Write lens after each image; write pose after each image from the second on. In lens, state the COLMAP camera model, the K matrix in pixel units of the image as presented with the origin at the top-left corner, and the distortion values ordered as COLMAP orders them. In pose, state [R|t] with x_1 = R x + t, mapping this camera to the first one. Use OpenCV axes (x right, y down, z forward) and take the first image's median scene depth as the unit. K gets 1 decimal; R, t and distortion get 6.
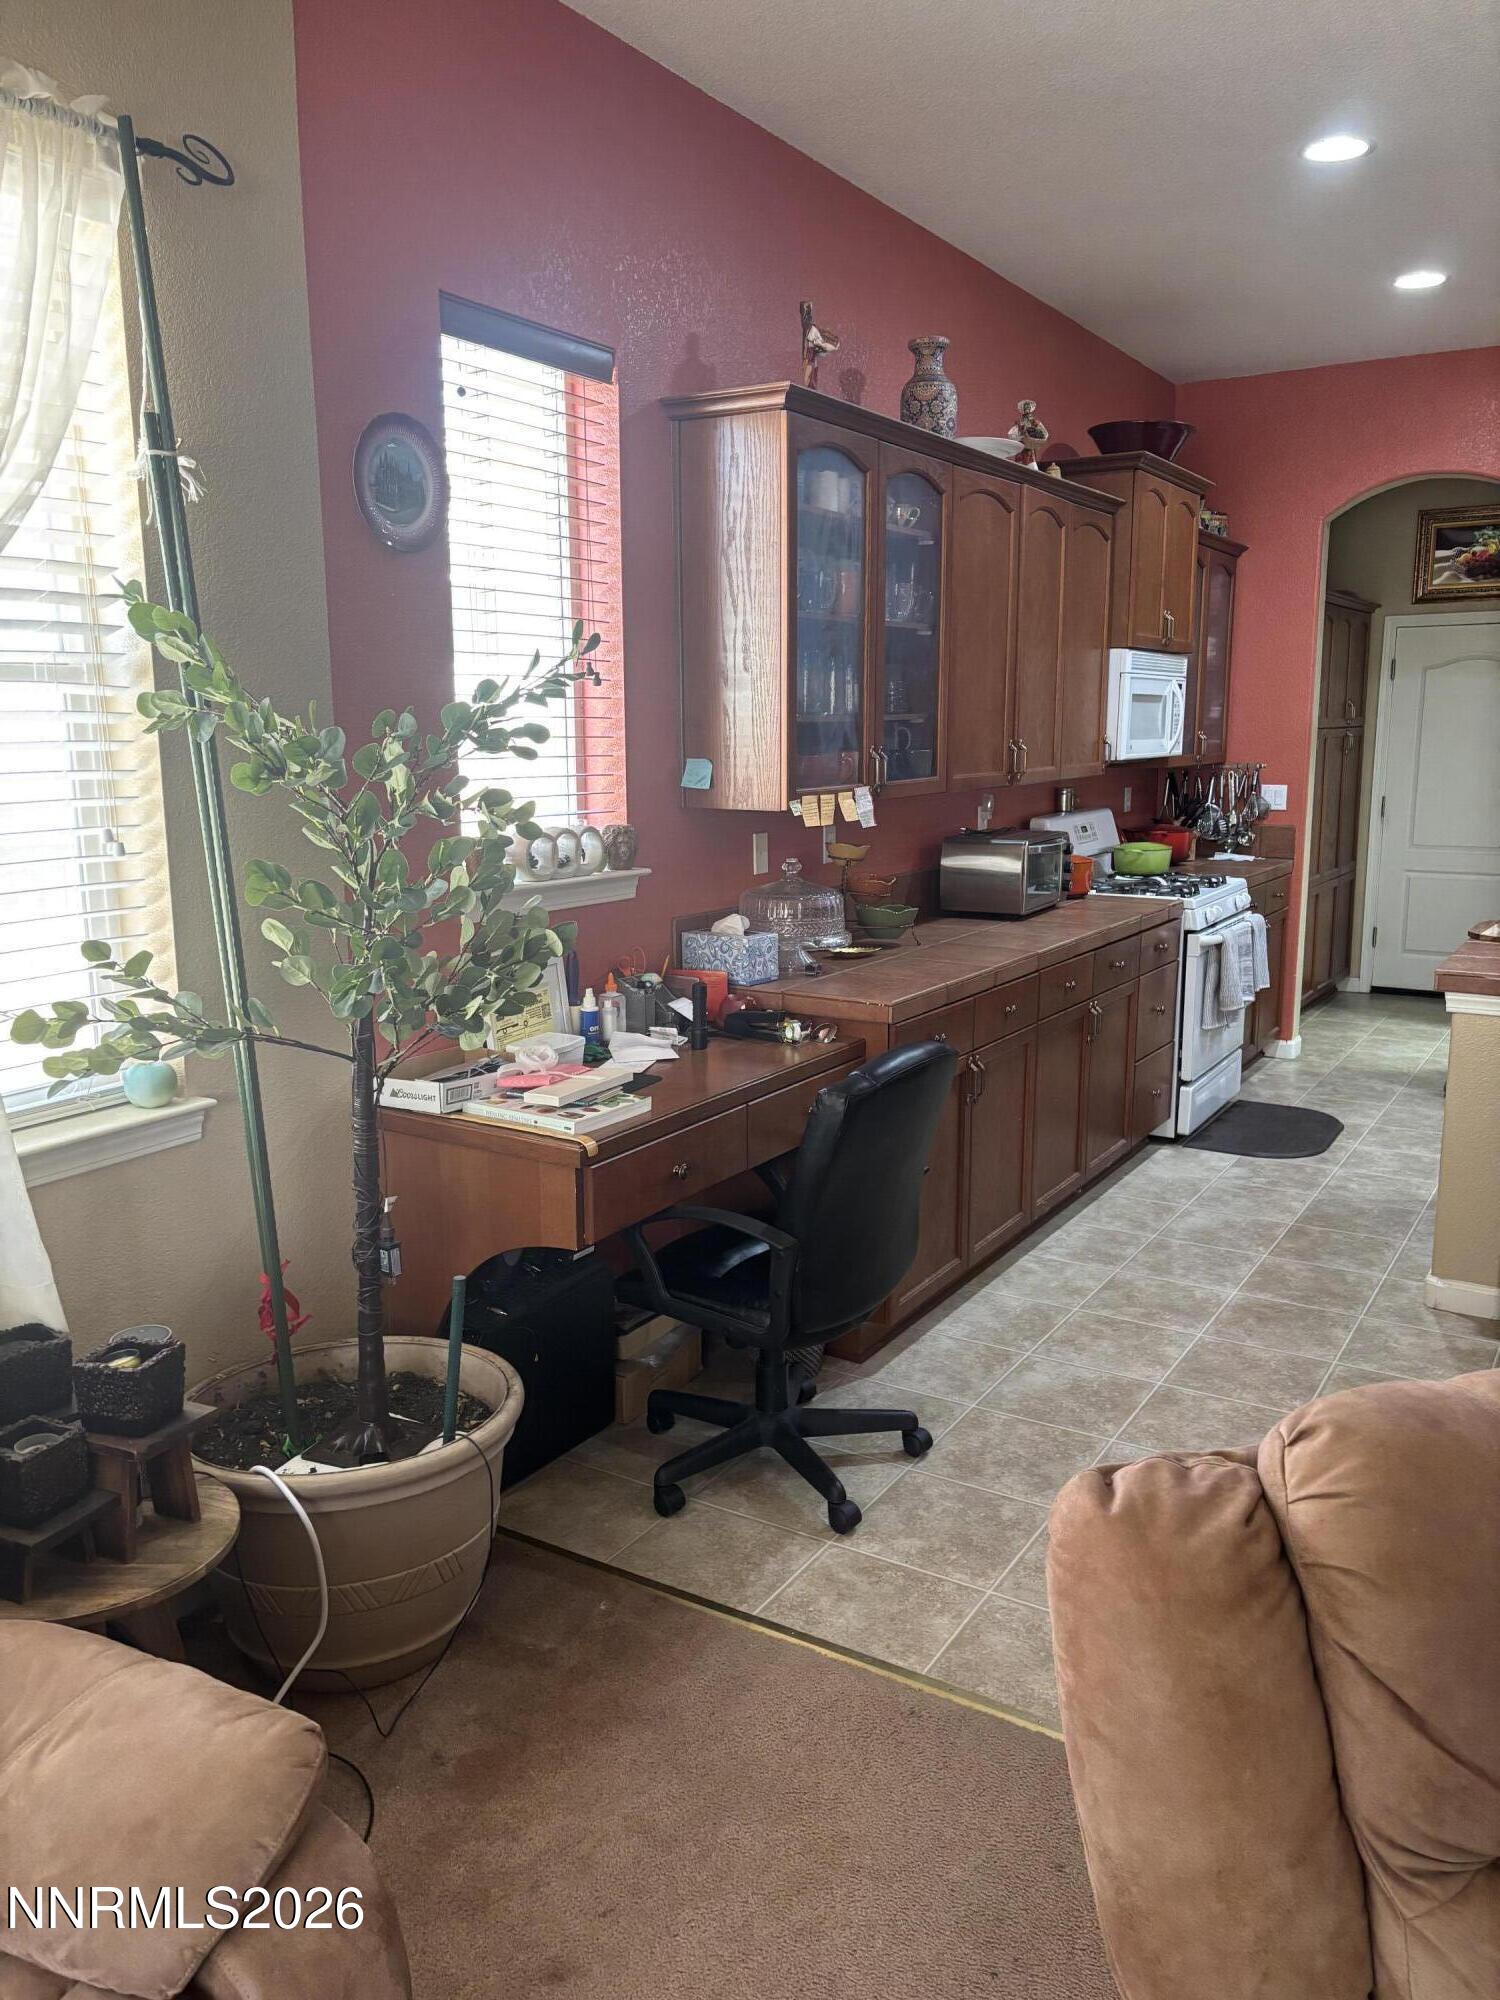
lens RADIAL K [[1507.0, 0, 748.2], [0, 1507.0, 1013.1], [0, 0, 1]] dist [0.028414, -0.009576]
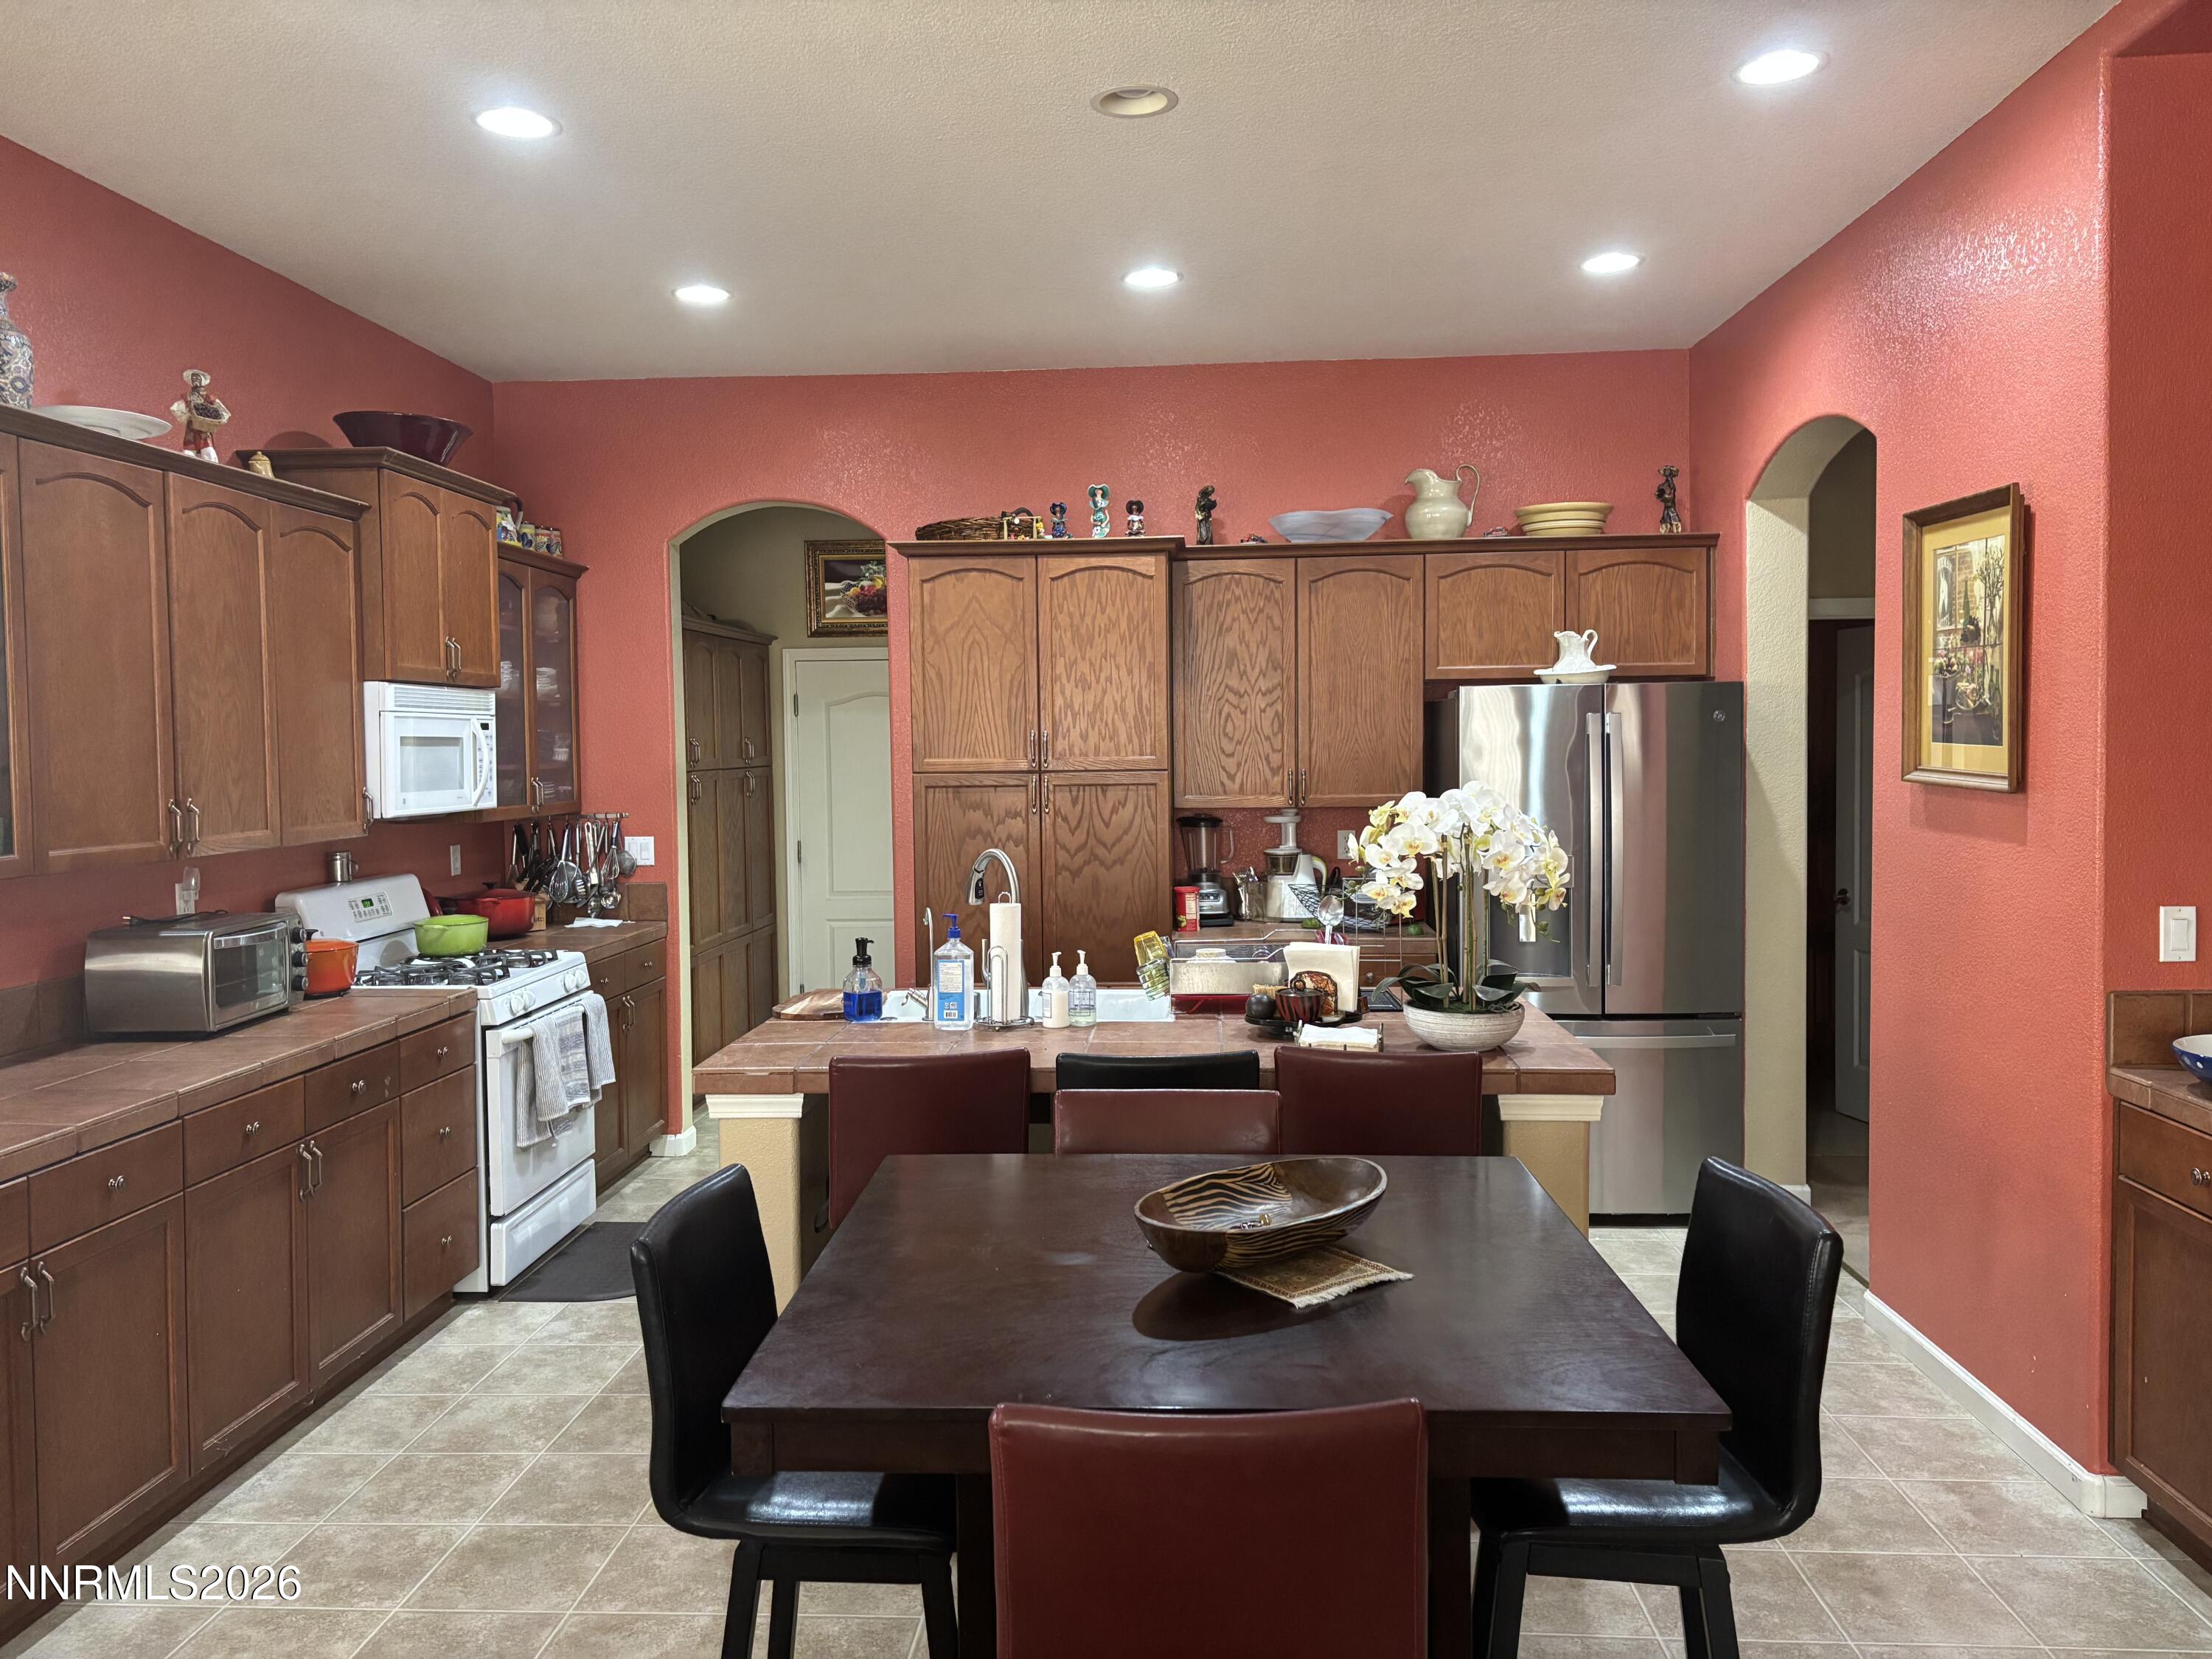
lens RADIAL K [[1666.8, 0, 1106.6], [0, 1666.8, 818.1], [0, 0, 1]] dist [0.028414, -0.009576]
pose [[0.879484, -0.027420, 0.475138, 0.158252], [0.098267, 0.987289, -0.124916, -0.019782], [-0.465673, 0.156552, 0.870999, 0.055393]]
